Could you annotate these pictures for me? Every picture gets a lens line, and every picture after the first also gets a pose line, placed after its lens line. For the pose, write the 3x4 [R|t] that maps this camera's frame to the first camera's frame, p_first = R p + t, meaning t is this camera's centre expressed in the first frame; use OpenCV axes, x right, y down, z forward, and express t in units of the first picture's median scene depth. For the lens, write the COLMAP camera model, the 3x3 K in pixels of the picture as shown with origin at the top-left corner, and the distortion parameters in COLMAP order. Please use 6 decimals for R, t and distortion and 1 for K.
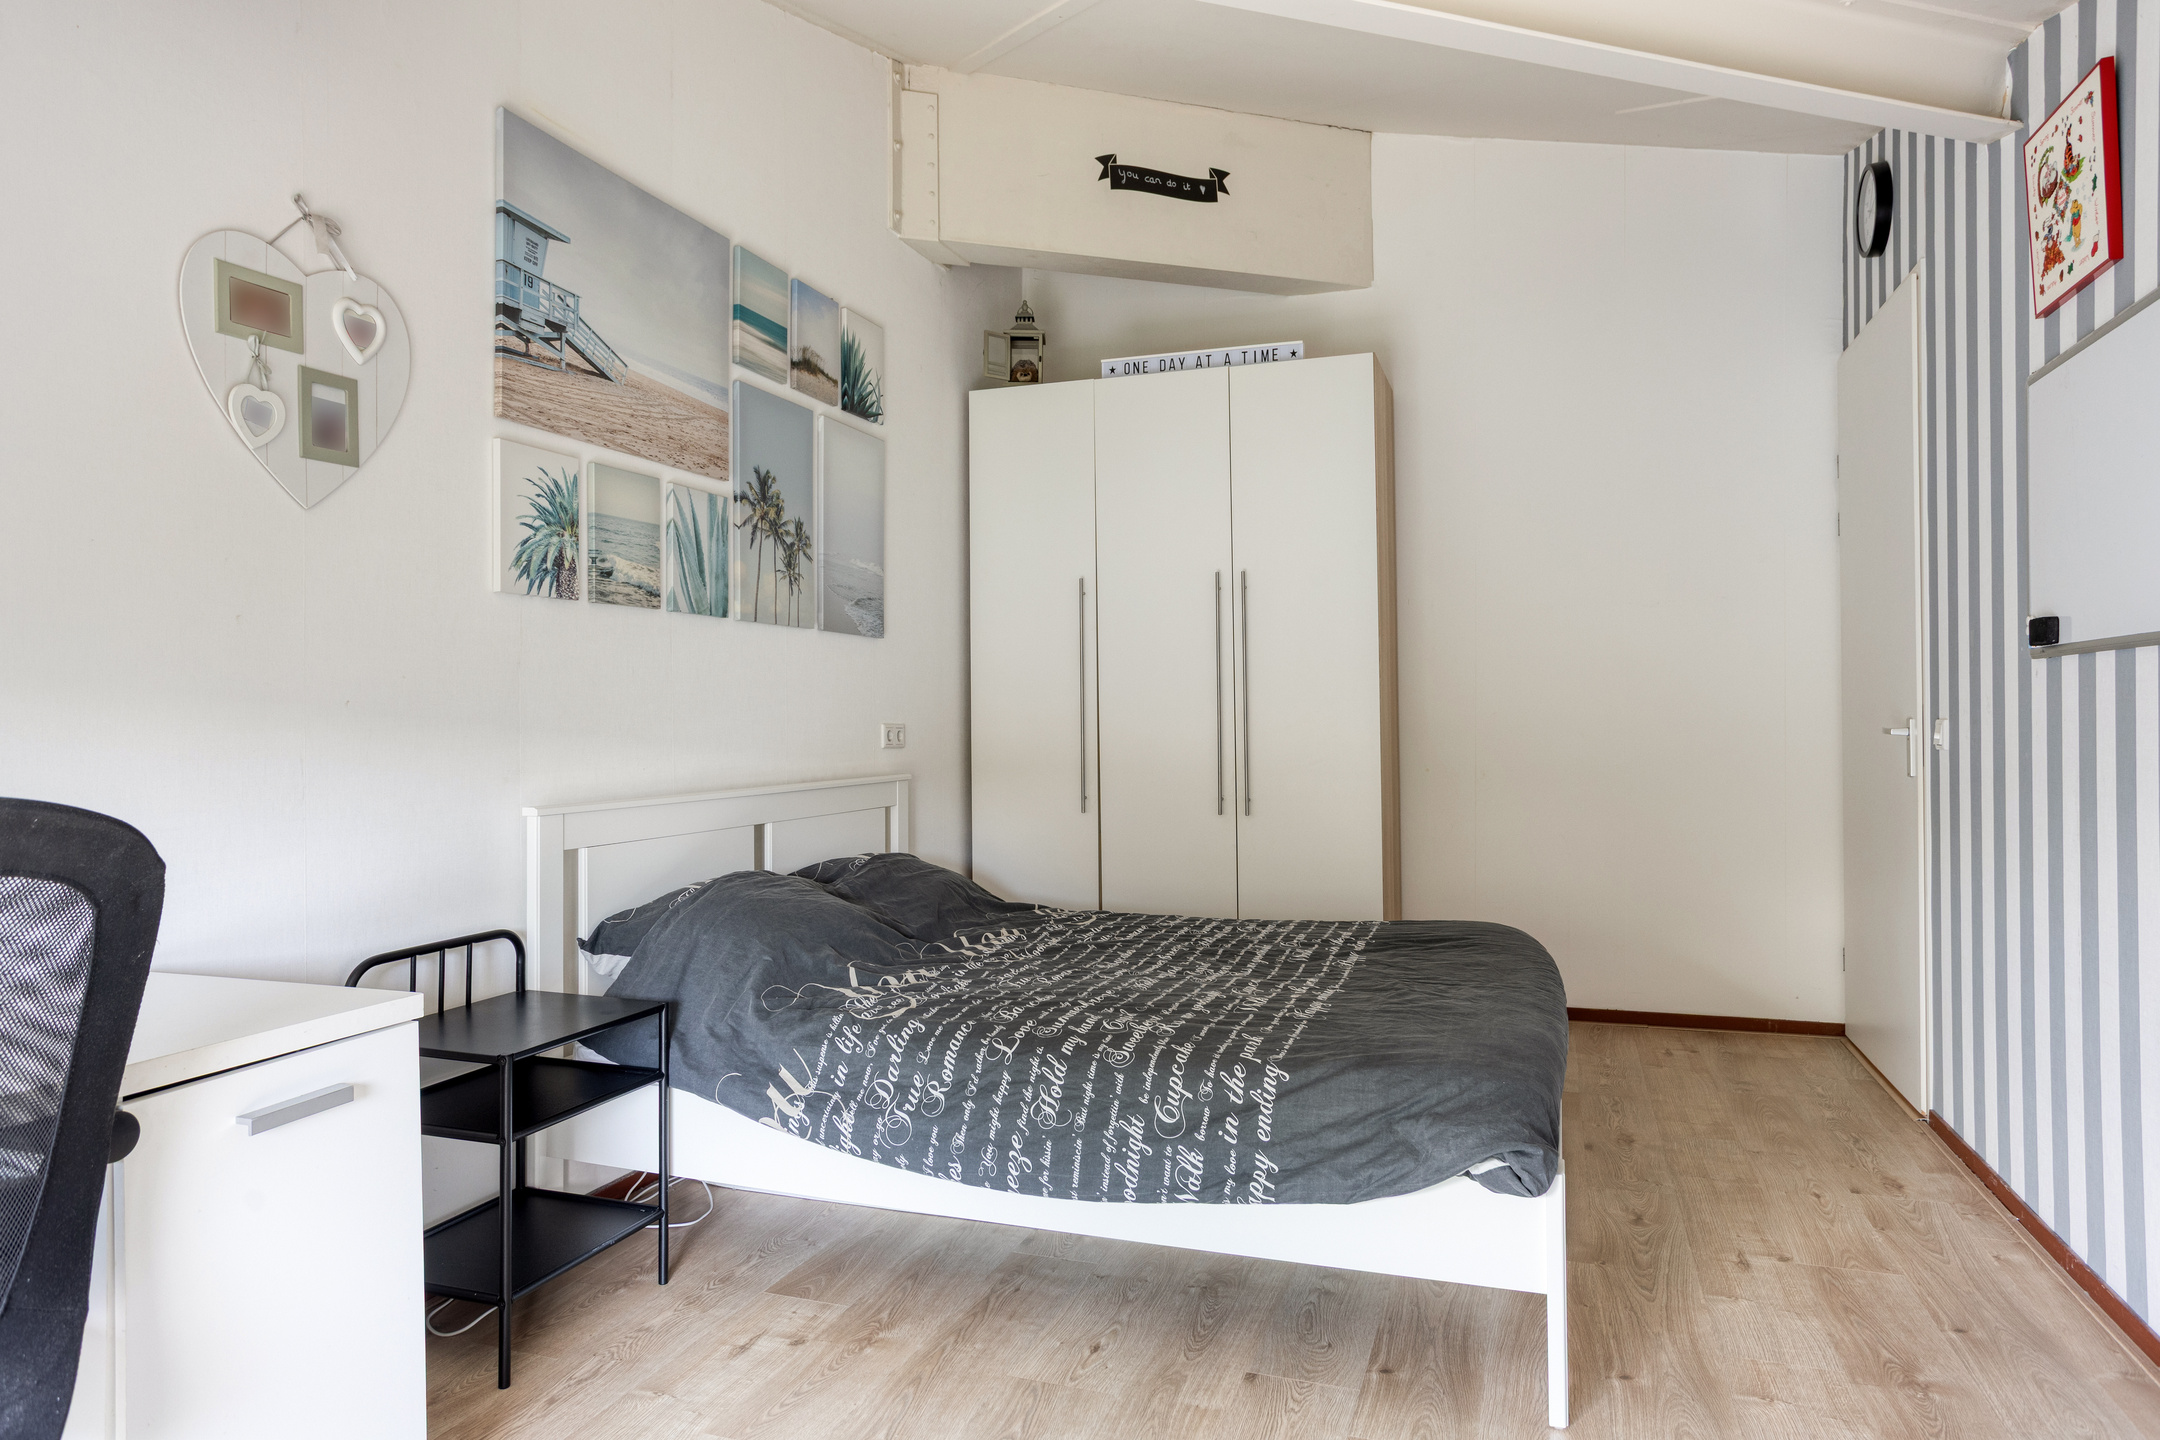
lens RADIAL K [[1329.0, 0, 1080.0], [0, 1329.0, 720.0], [0, 0, 1]] dist [-0.005706, -0.000010]
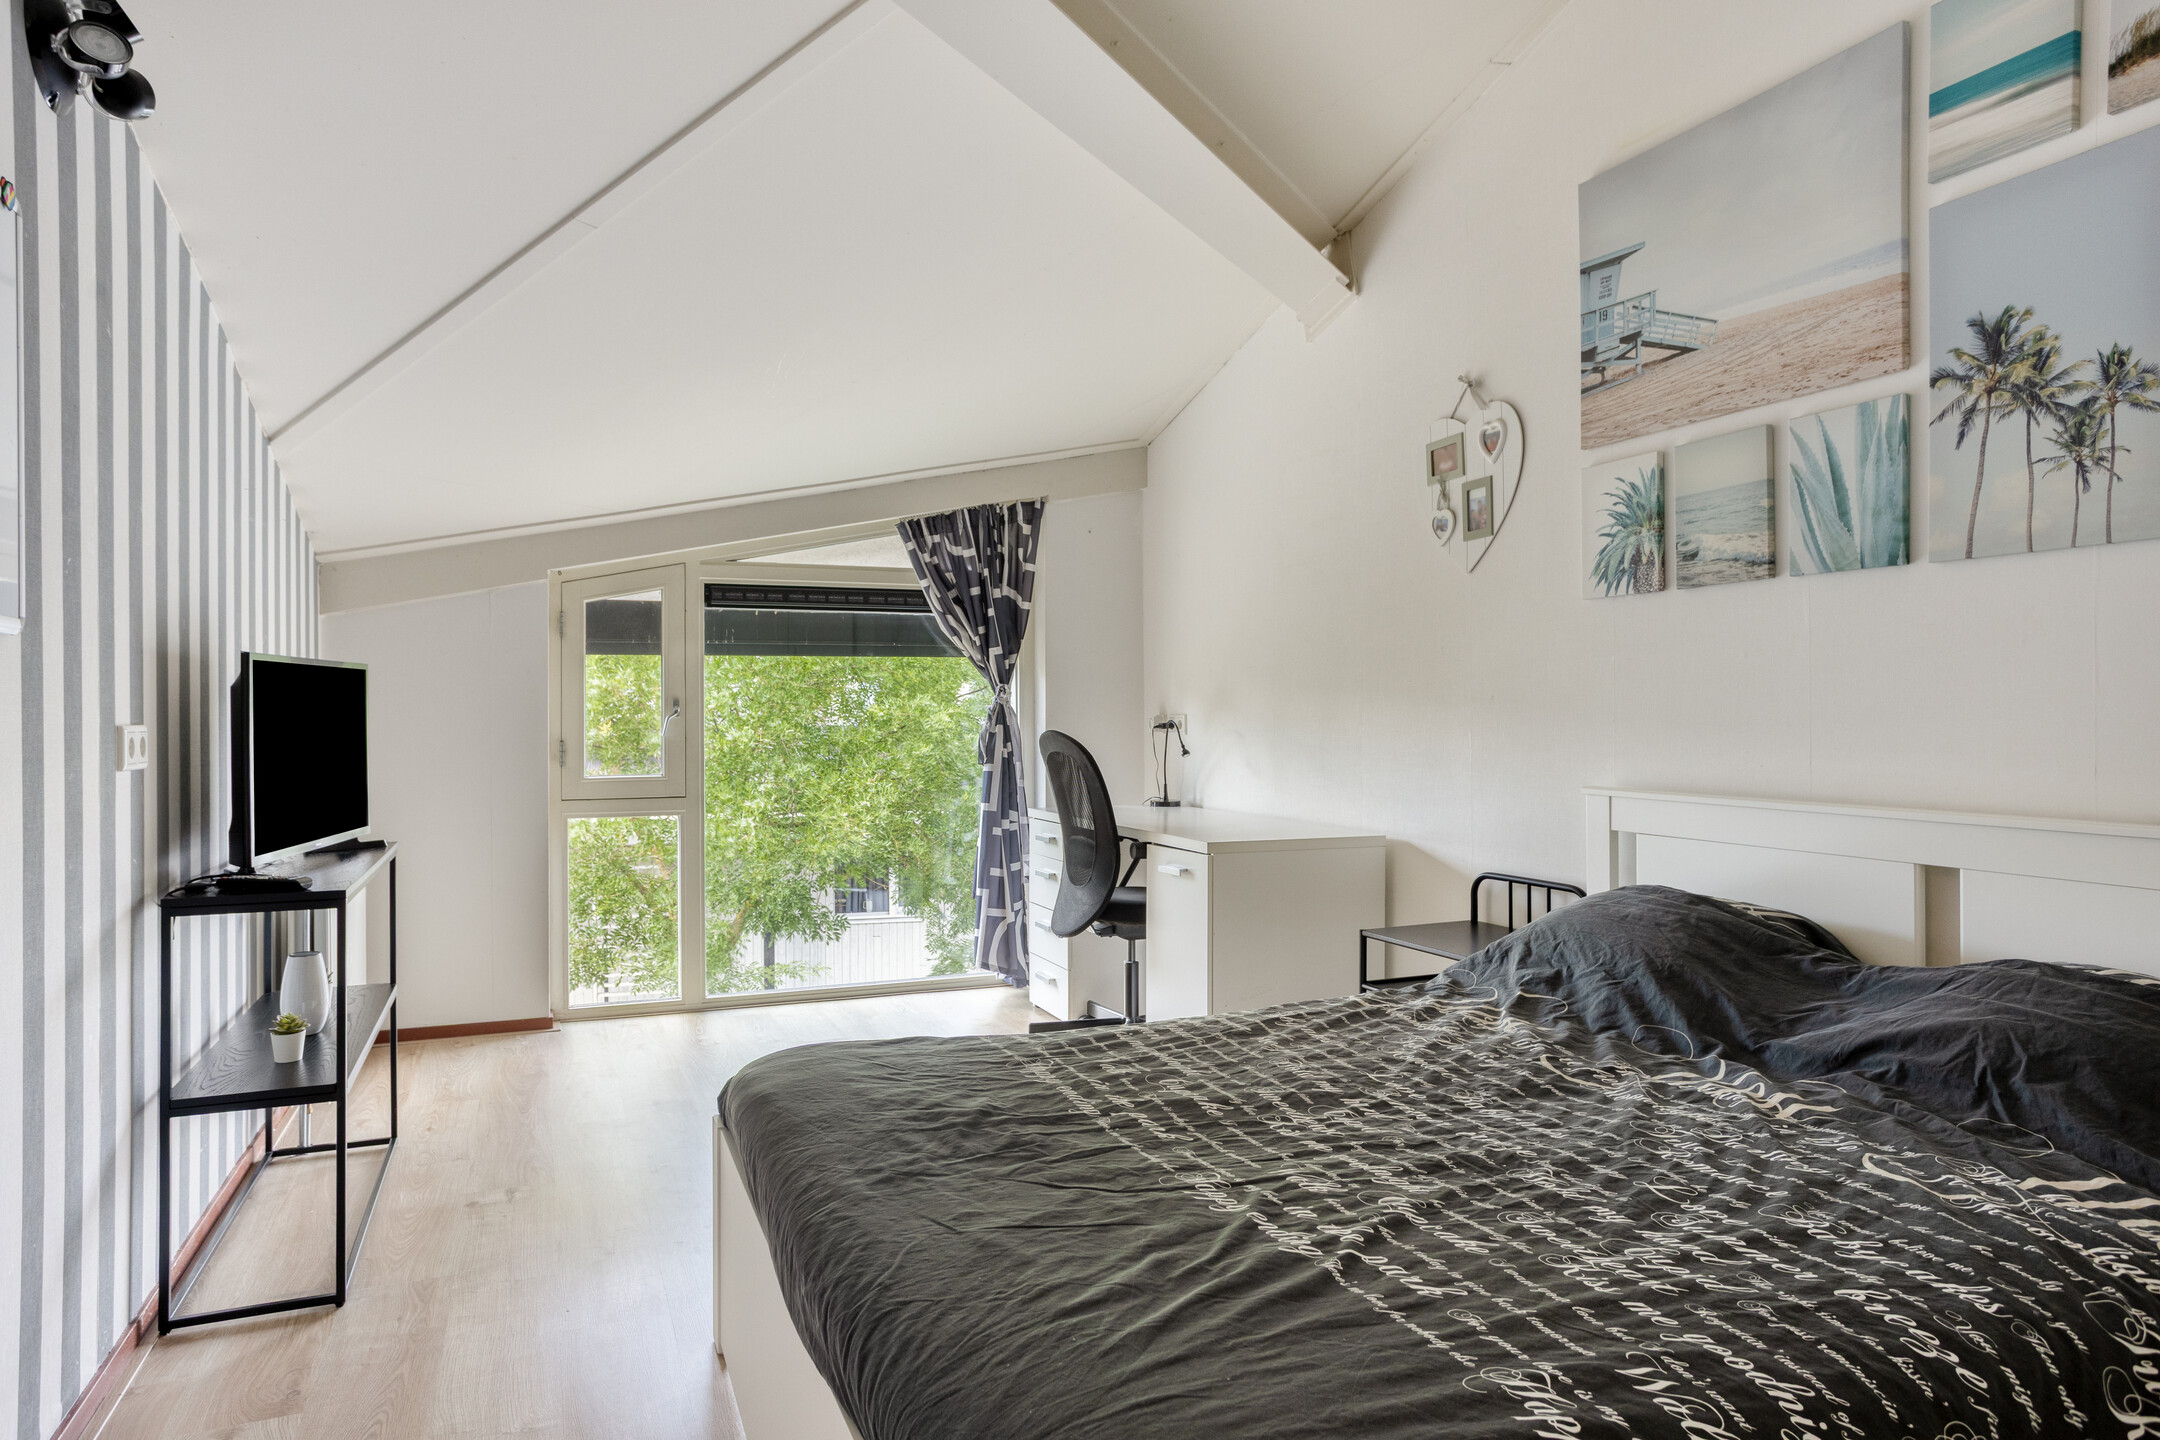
lens RADIAL K [[1329.0, 0, 1080.0], [0, 1329.0, 720.0], [0, 0, 1]] dist [-0.005706, -0.000010]
pose [[-0.746132, 0.014267, -0.665646, 0.607938], [0.008304, 0.999892, 0.012122, -0.007600], [0.665747, 0.003517, -0.746170, 1.419443]]
